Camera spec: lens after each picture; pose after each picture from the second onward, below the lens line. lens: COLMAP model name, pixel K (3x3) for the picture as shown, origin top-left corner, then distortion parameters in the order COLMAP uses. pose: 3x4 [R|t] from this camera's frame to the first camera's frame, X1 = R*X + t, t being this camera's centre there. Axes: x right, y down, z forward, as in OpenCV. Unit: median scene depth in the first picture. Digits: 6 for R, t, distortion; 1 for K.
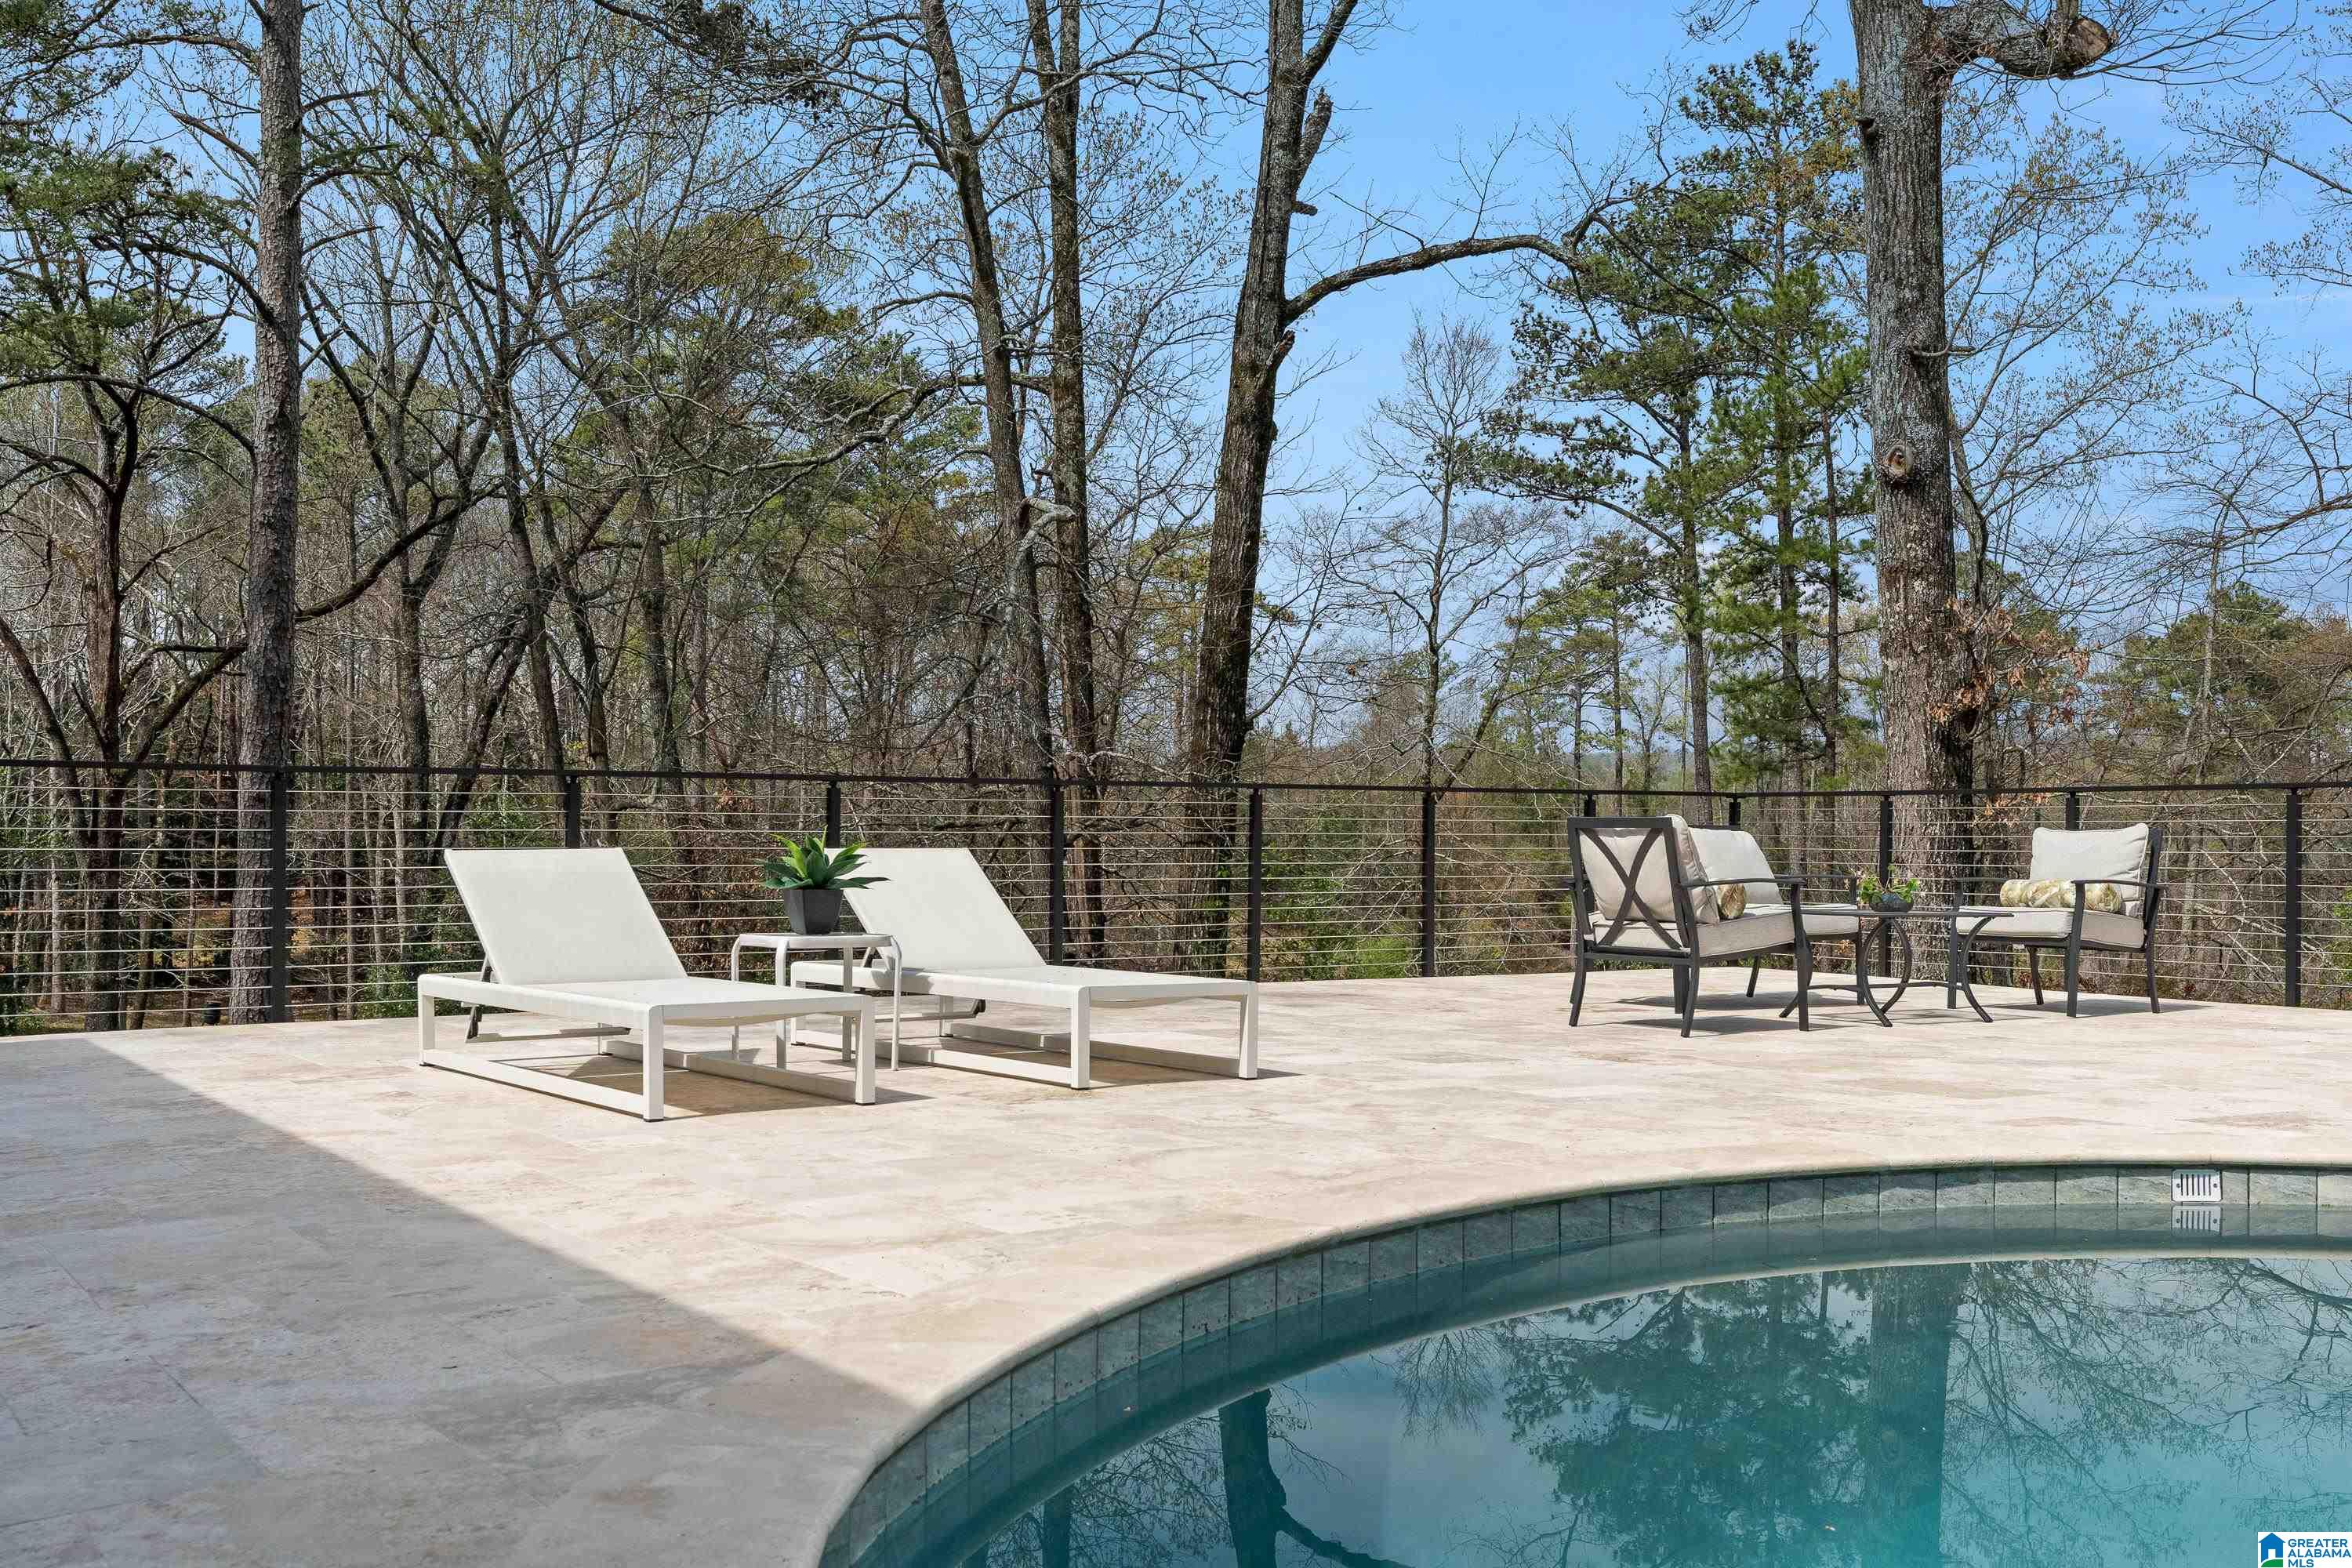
lens RADIAL K [[2270.1, 0, 1161.4], [0, 2270.1, 862.6], [0, 0, 1]] dist [0.007657, 0.000000]
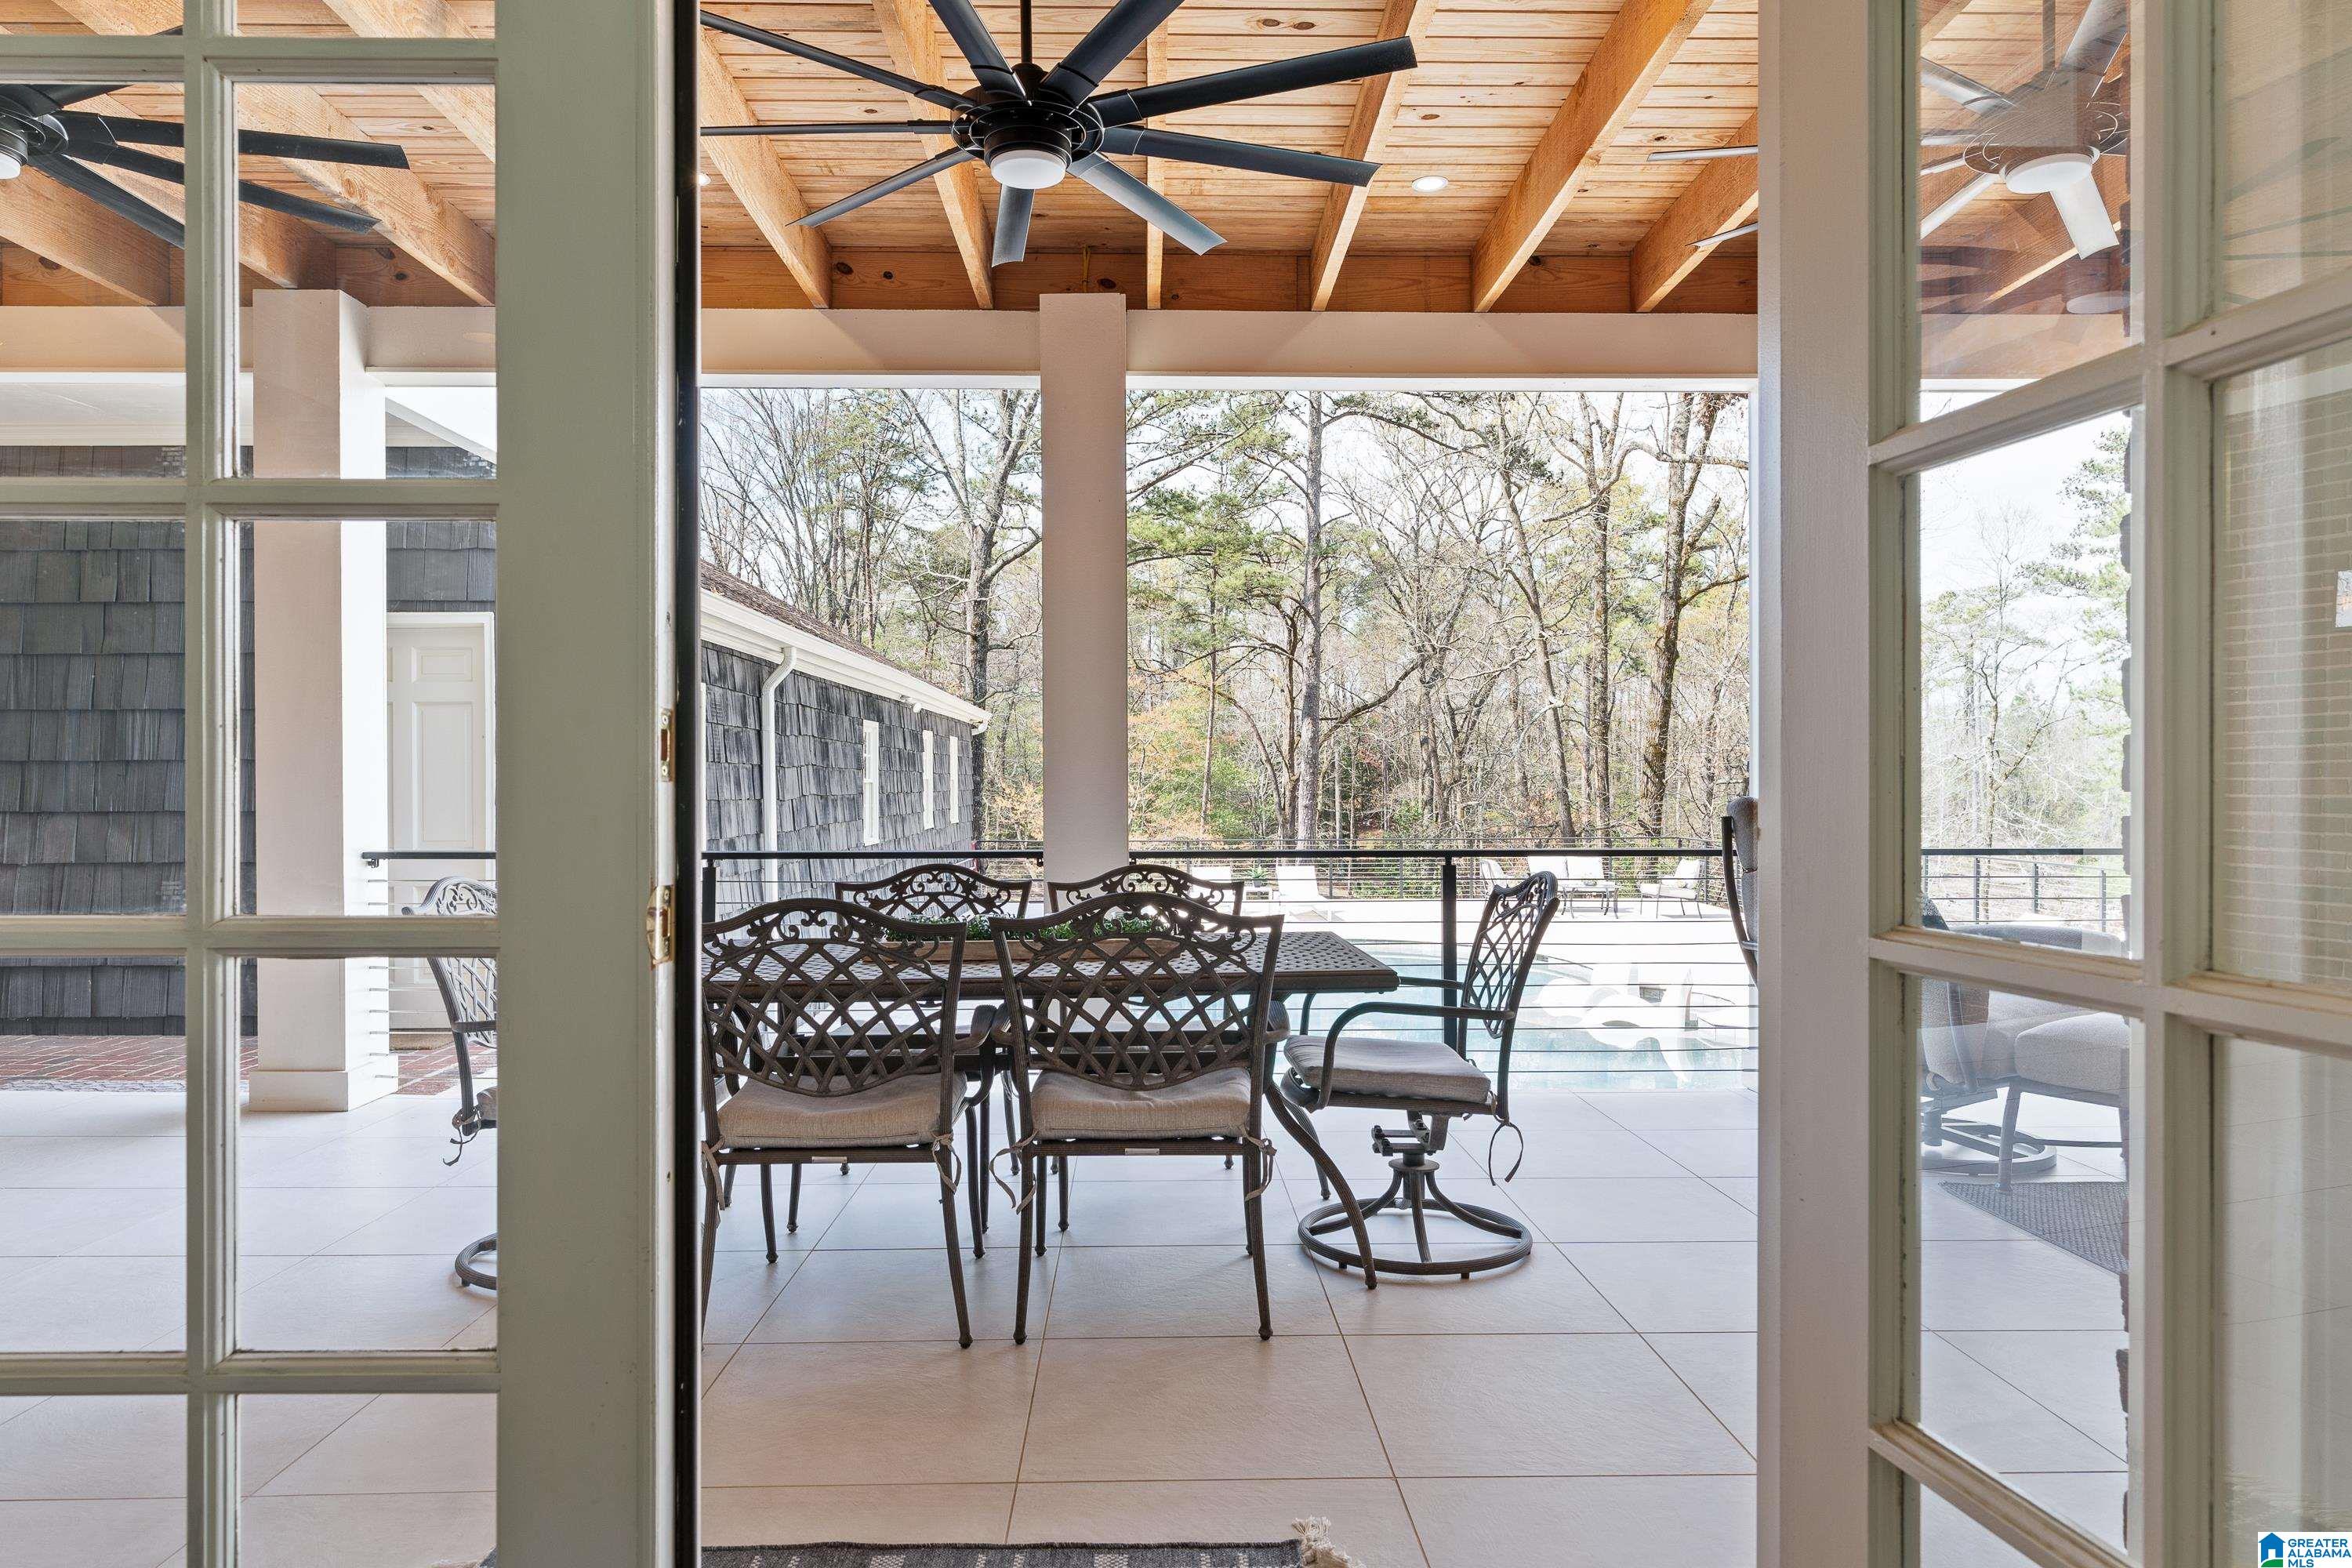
lens RADIAL K [[1416.8, 0, 1163.5], [0, 1416.8, 780.4], [0, 0, 1]] dist [-0.002925, 0.002861]
pose [[0.838762, -0.008902, -0.544426, 0.217663], [0.002131, 0.999912, -0.013068, -0.025122], [0.544494, 0.009801, 0.838707, -0.264691]]
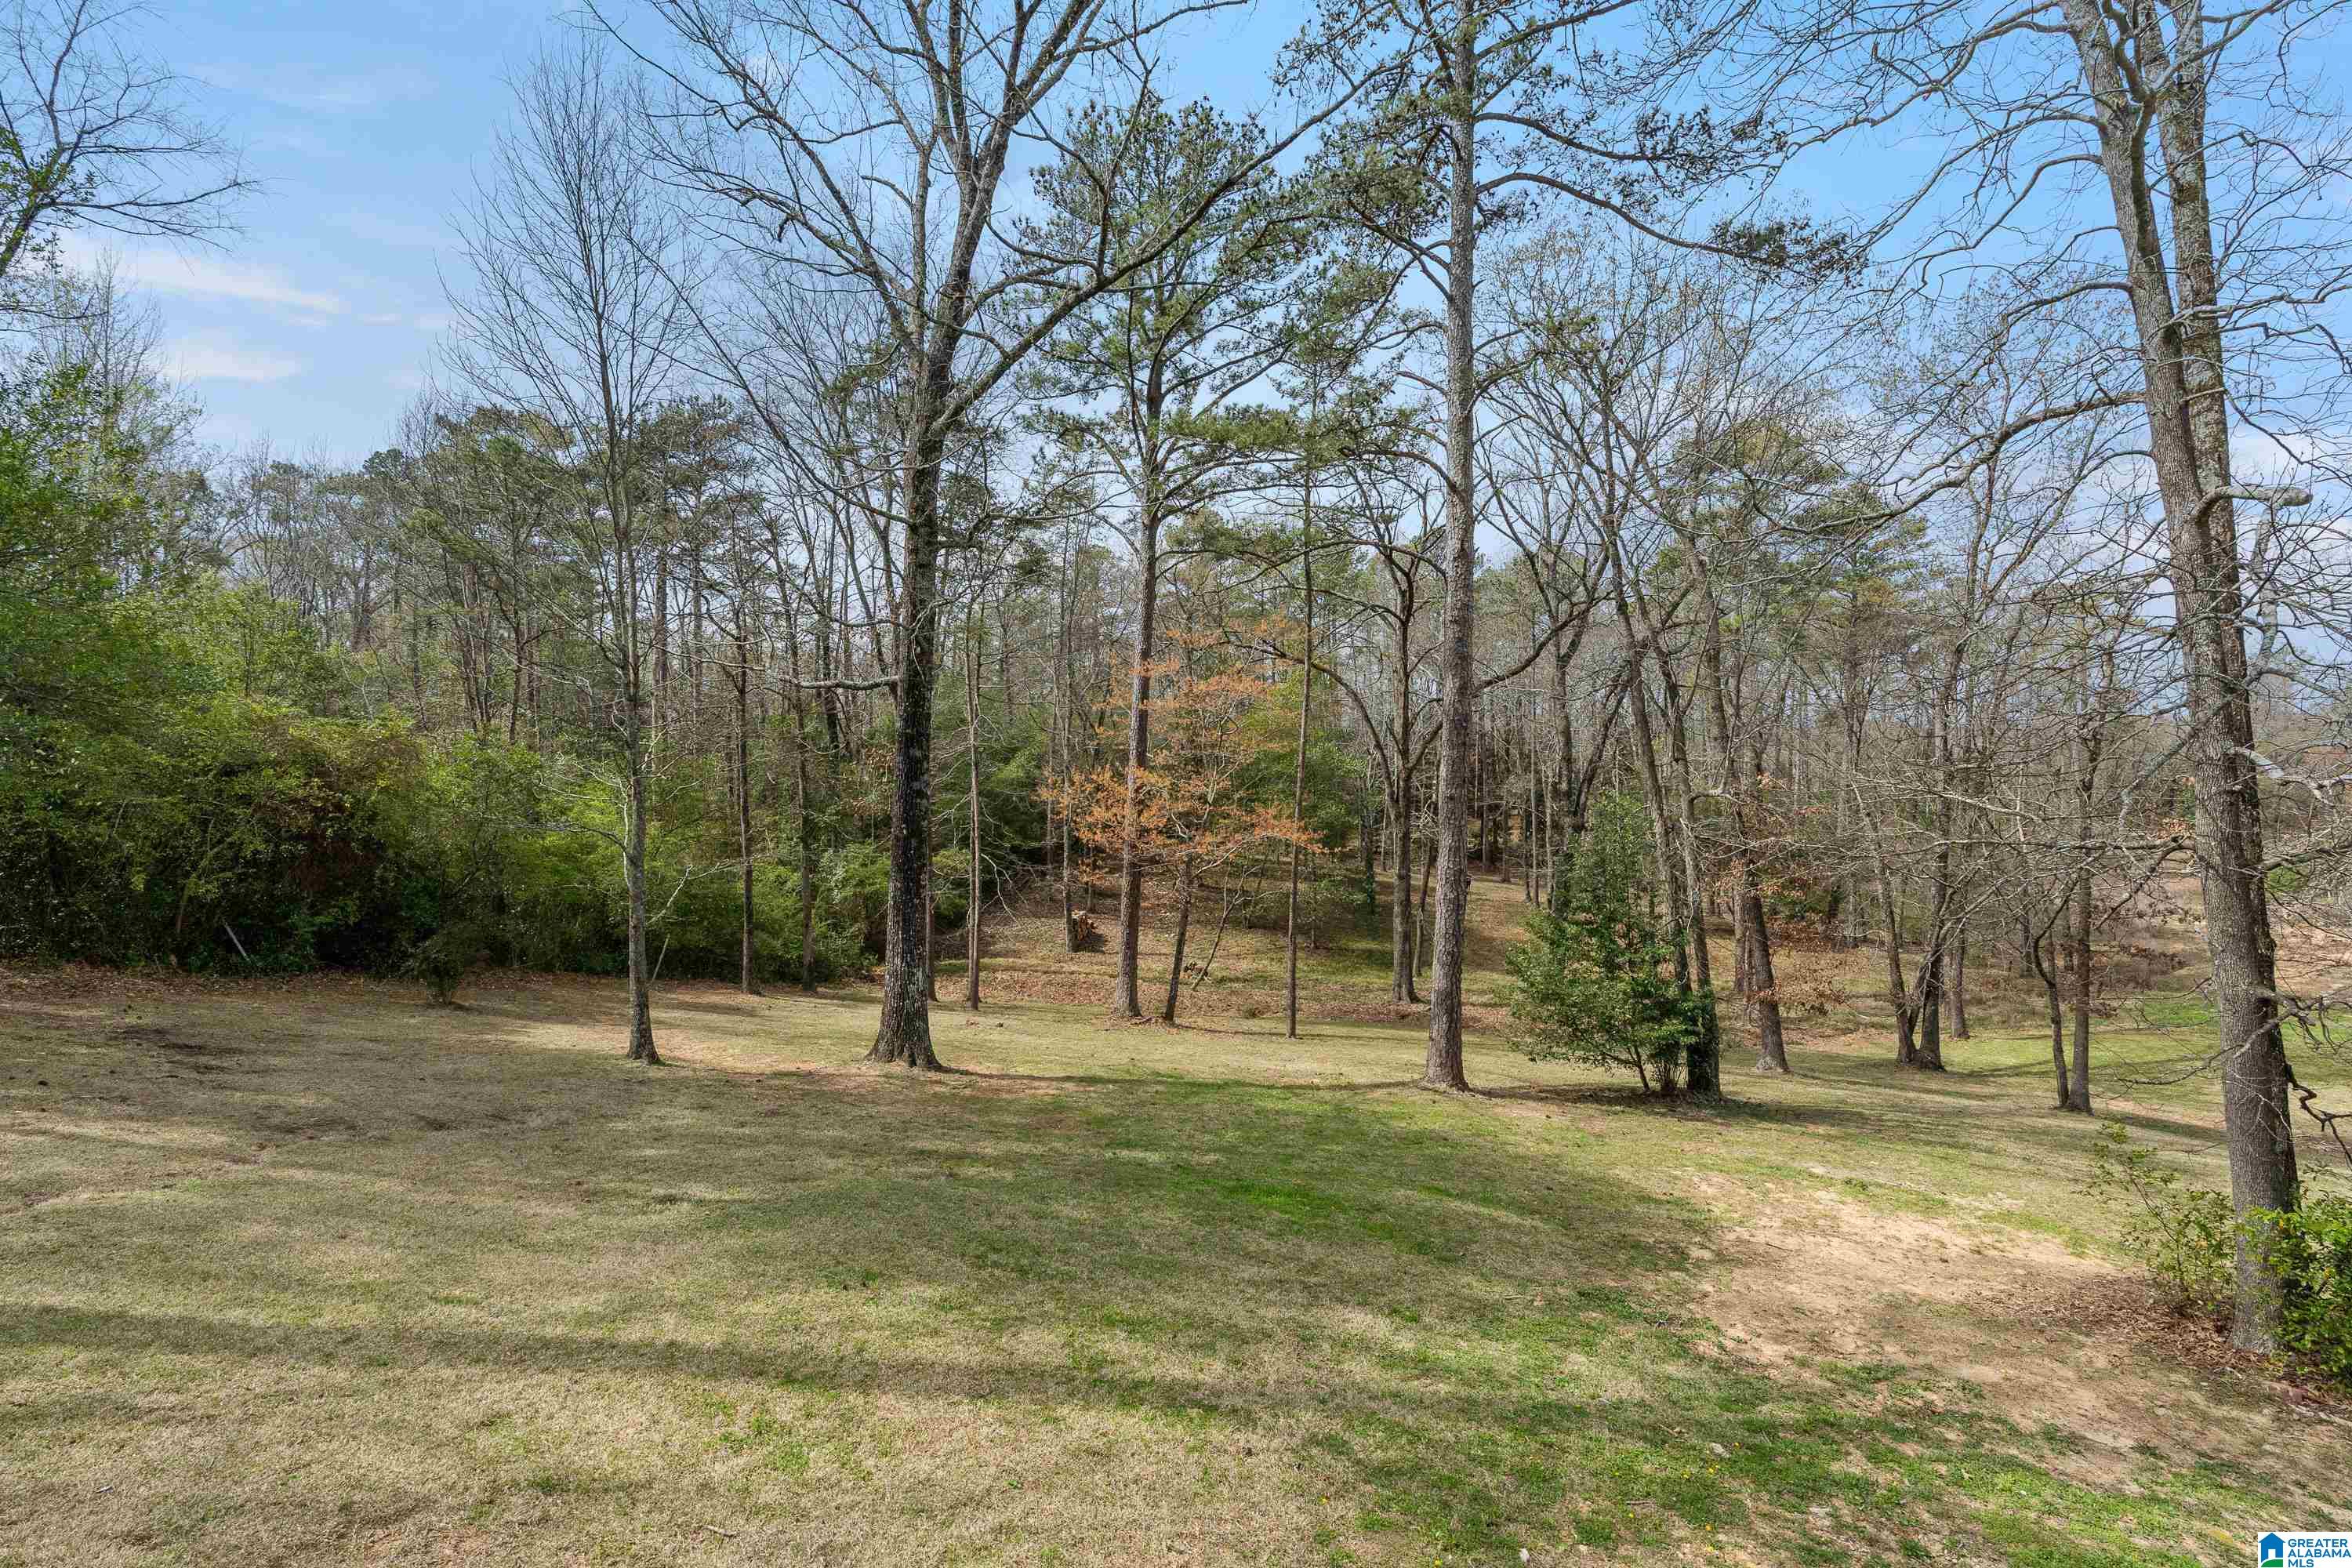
lens RADIAL K [[1041.2, 0, 1185.6], [0, 1041.2, 771.2], [0, 0, 1]] dist [-0.002381, -0.000436]
pose [[0.779715, -0.013085, -0.625998, -0.063140], [0.002207, 0.999833, -0.018150, -0.023233], [0.626130, 0.012770, 0.779614, 0.227461]]
